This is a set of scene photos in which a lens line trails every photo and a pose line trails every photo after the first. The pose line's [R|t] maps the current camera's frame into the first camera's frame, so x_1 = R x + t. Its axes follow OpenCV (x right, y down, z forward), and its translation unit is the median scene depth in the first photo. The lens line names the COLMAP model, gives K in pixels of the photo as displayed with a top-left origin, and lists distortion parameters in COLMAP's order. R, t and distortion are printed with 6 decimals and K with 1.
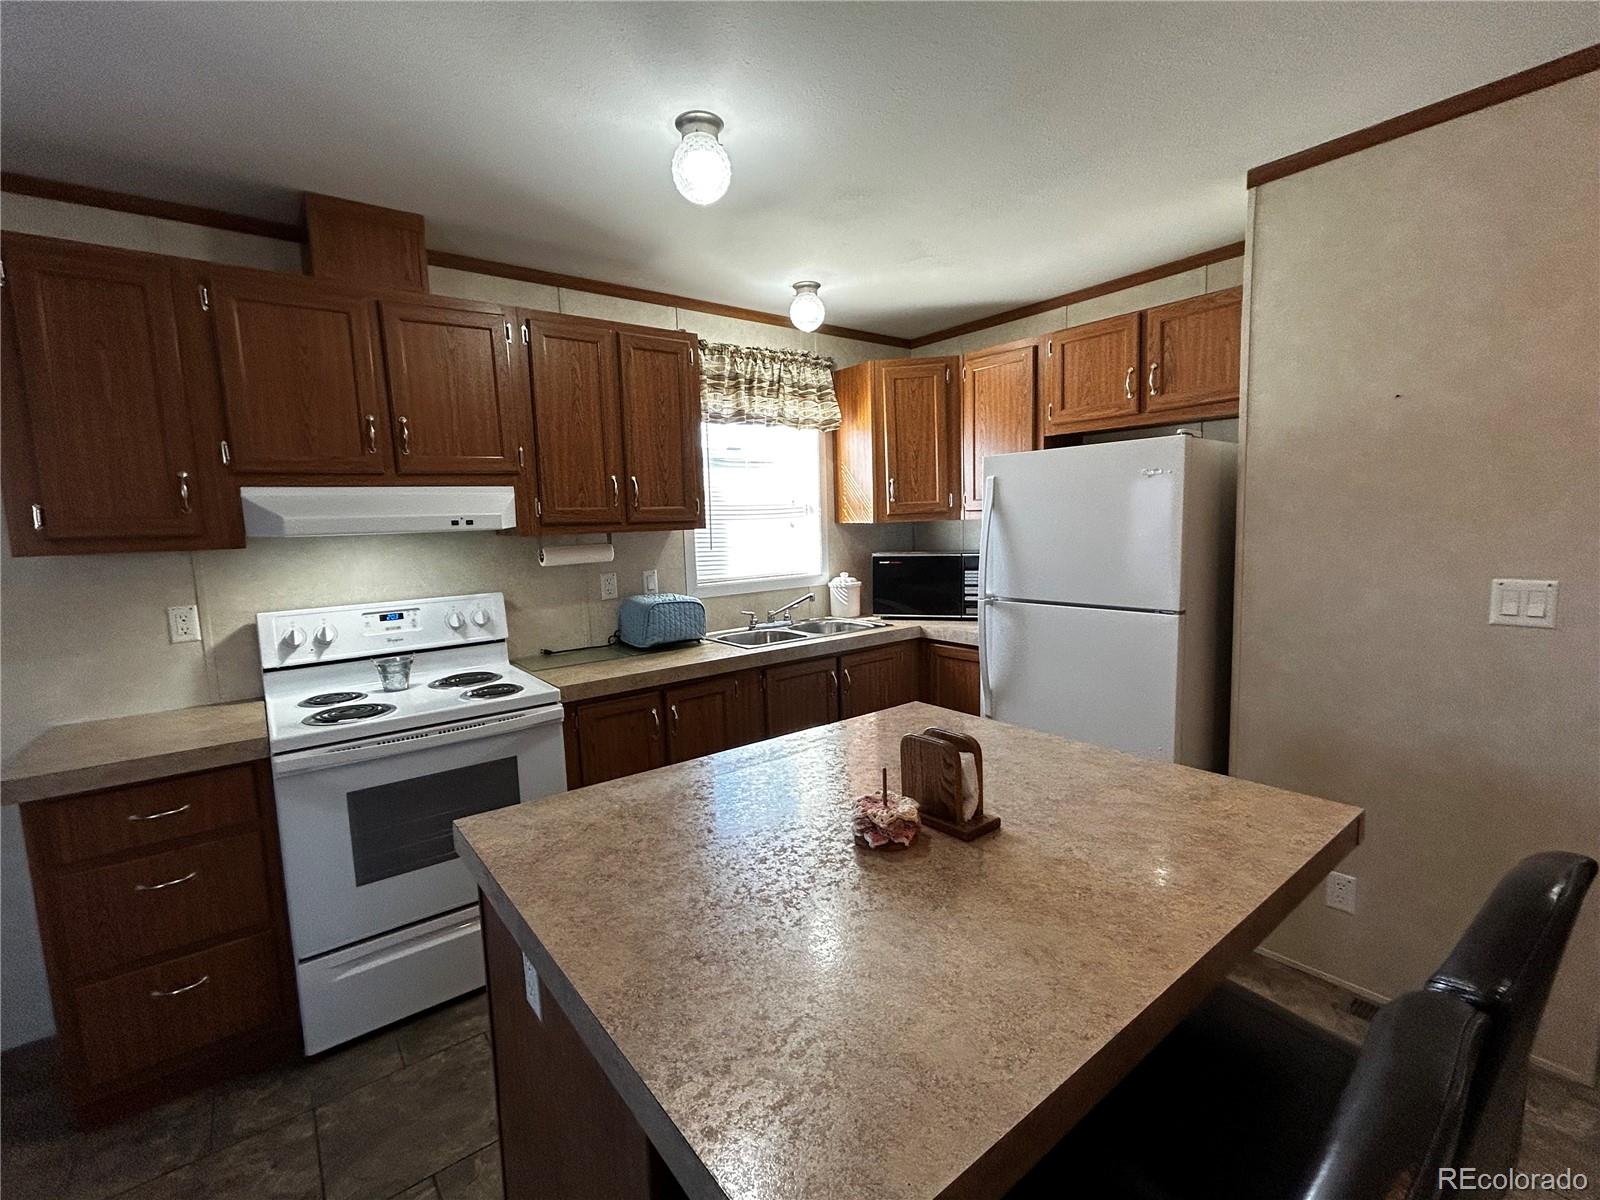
lens RADIAL K [[706.6, 0, 800.0], [0, 706.6, 600.0], [0, 0, 1]] dist [-0.003056, -0.000461]
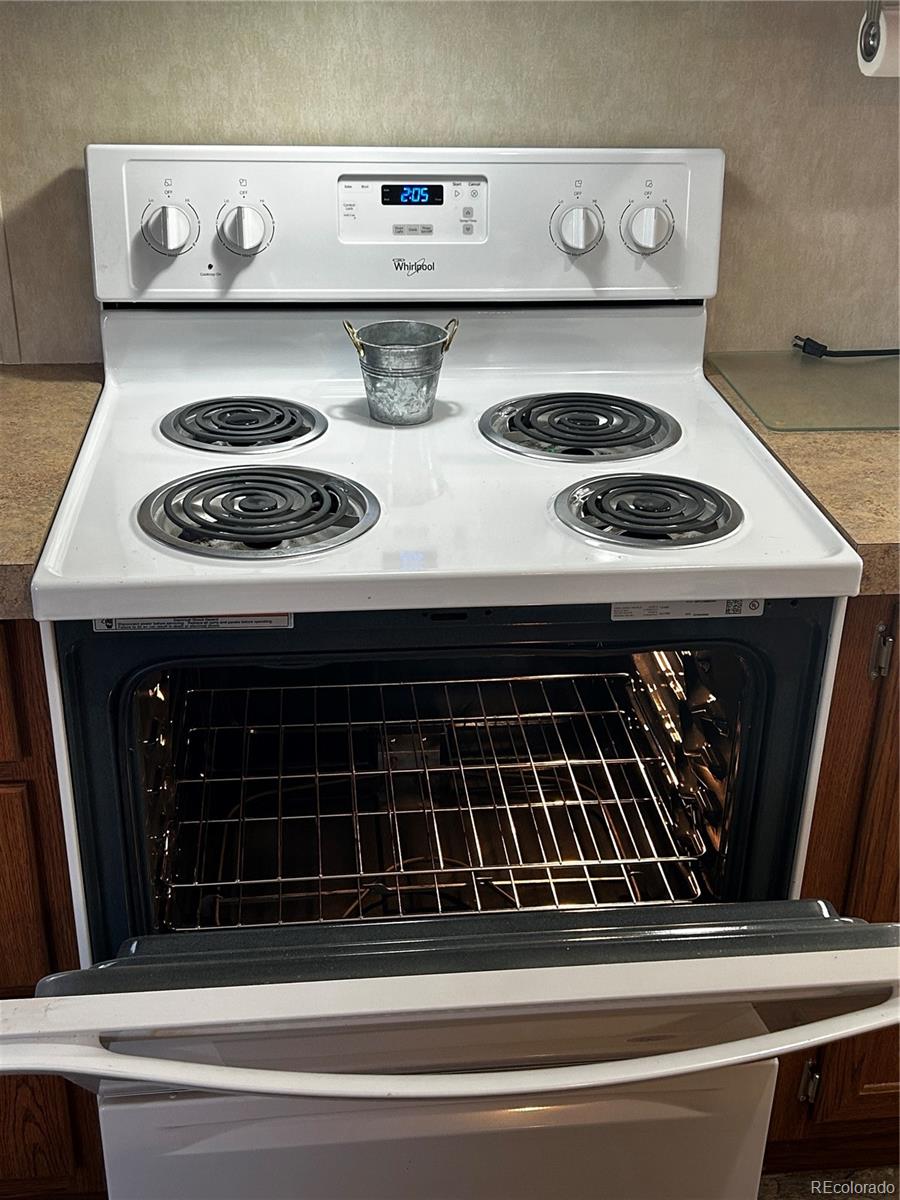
lens RADIAL K [[1367.0, 0, 468.9], [0, 1367.0, 598.8], [0, 0, 1]] dist [0.016517, 0.016375]
pose [[0.854307, 0.281469, -0.436961, -0.190028], [-0.113359, 0.921343, 0.371855, -0.040234], [0.507257, -0.268145, 0.819017, 0.377410]]
